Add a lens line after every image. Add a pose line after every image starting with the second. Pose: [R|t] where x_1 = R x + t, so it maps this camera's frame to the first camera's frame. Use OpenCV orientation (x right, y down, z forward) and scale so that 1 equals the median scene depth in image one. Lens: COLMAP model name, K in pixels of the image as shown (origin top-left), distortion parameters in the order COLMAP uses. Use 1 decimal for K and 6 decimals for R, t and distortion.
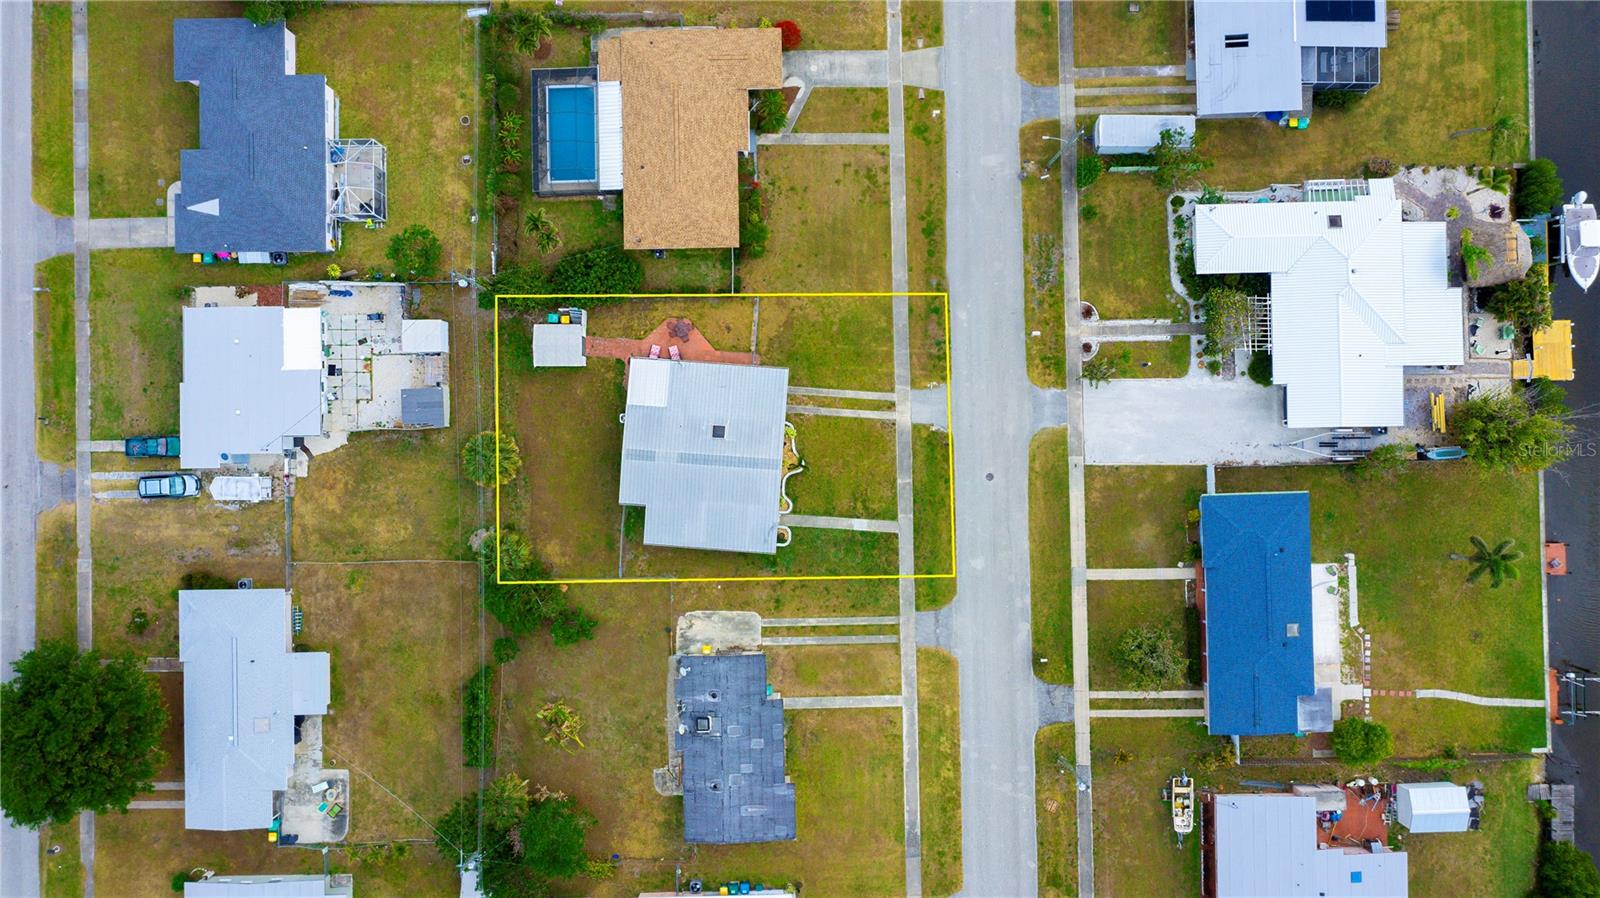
lens RADIAL K [[1257.8, 0, 800.5], [0, 1257.8, 447.4], [0, 0, 1]] dist [-0.008189, -0.004389]
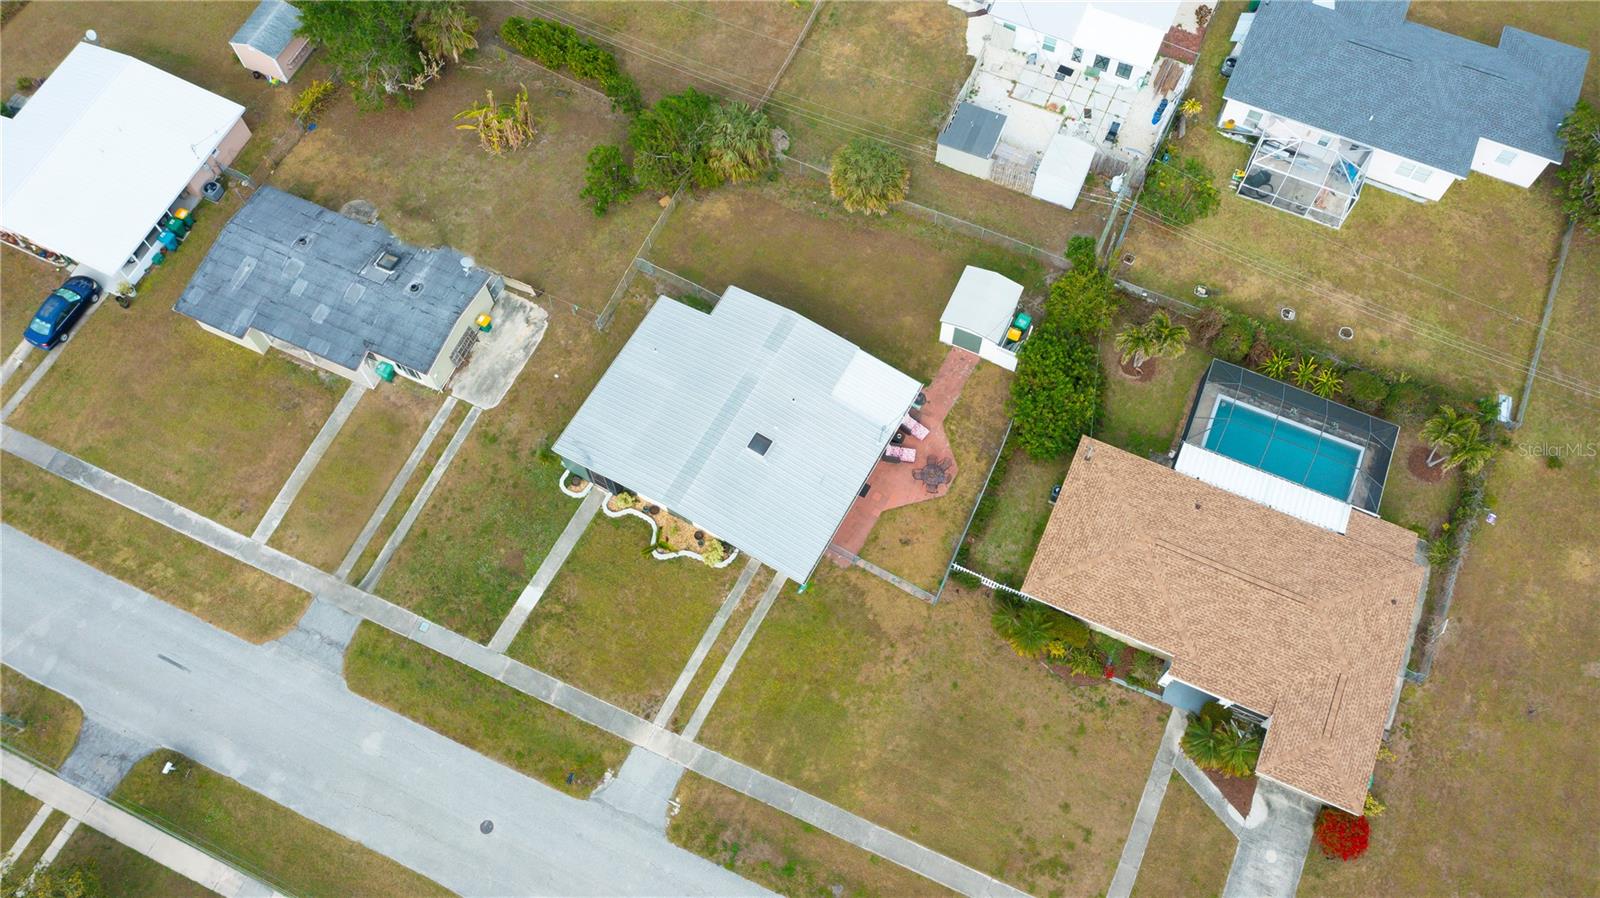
lens RADIAL K [[1257.8, 0, 798.1], [0, 1257.8, 447.9], [0, 0, 1]] dist [-0.008189, -0.004389]
pose [[-0.430278, 0.822645, -0.371638, 0.160211], [-0.902514, -0.383763, 0.195436, -0.150528], [0.018153, 0.419500, 0.907574, 0.410724]]
